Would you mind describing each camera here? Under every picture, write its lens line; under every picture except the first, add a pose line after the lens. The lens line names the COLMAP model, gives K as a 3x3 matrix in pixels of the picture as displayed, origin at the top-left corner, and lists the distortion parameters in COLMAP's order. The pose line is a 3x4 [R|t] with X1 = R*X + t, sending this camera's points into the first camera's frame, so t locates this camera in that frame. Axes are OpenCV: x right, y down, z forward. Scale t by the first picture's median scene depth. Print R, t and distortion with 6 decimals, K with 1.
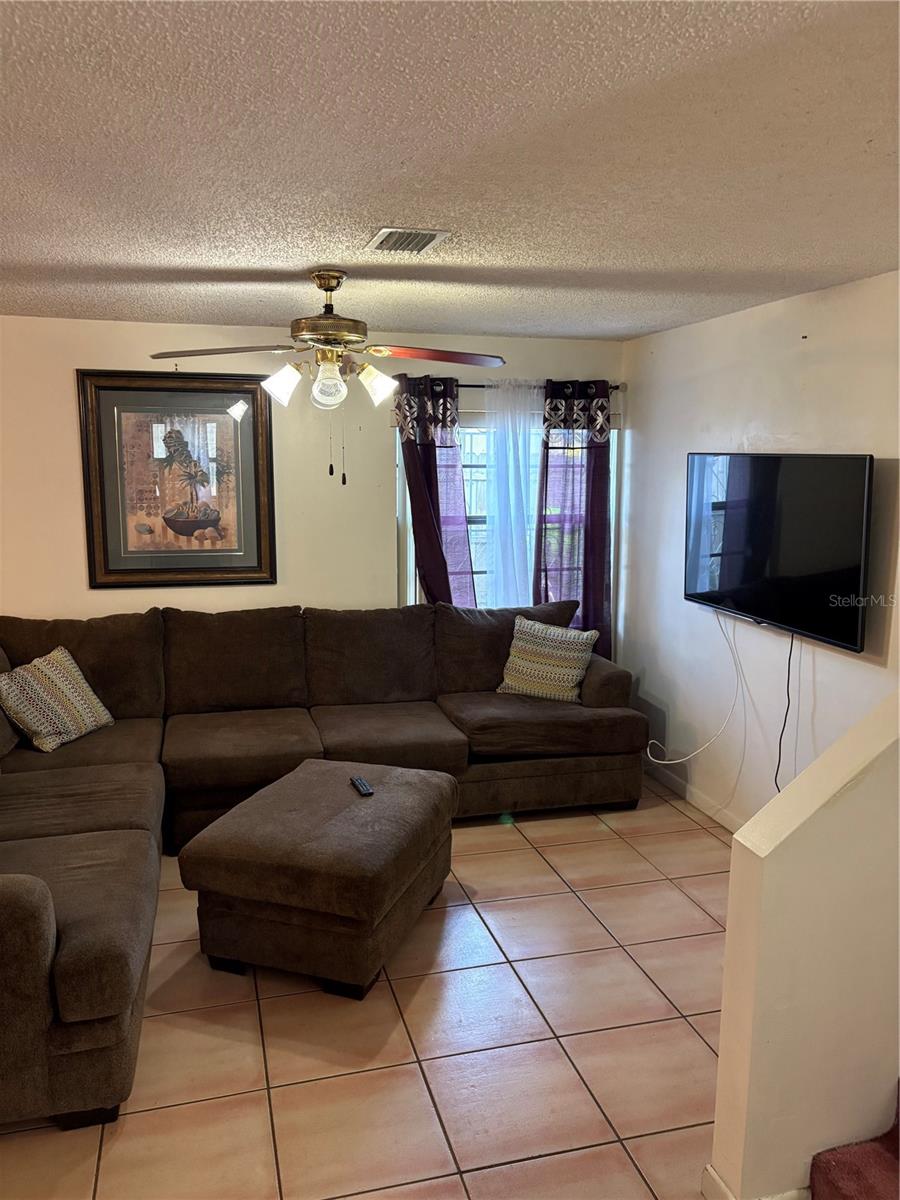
lens RADIAL K [[911.0, 0, 450.1], [0, 911.0, 606.0], [0, 0, 1]] dist [0.099438, -0.091196]
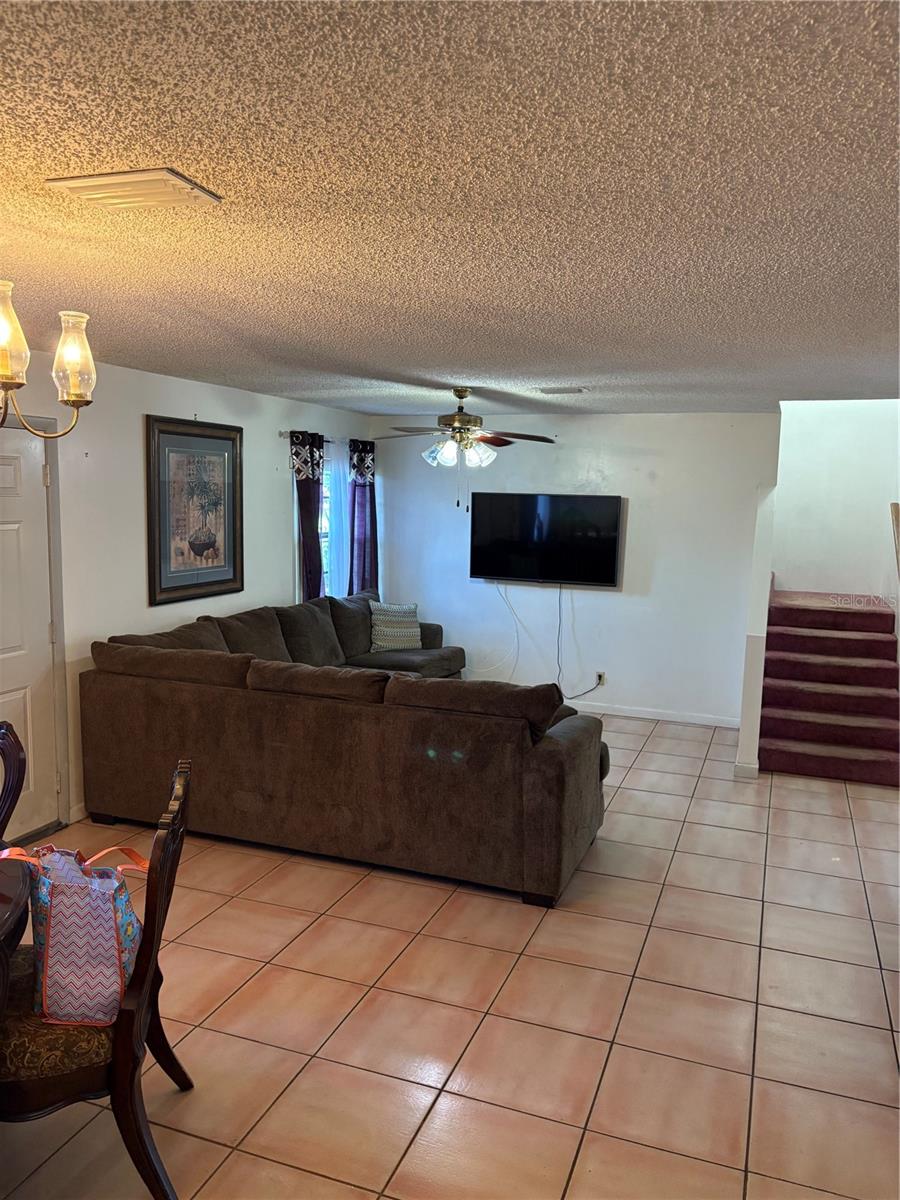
lens RADIAL K [[911.0, 0, 450.1], [0, 911.0, 606.0], [0, 0, 1]] dist [0.099438, -0.091196]
pose [[0.578054, -0.096122, 0.810317, -1.081184], [0.110815, 0.993085, 0.038751, -0.022438], [-0.808439, 0.067395, 0.584709, 0.044506]]
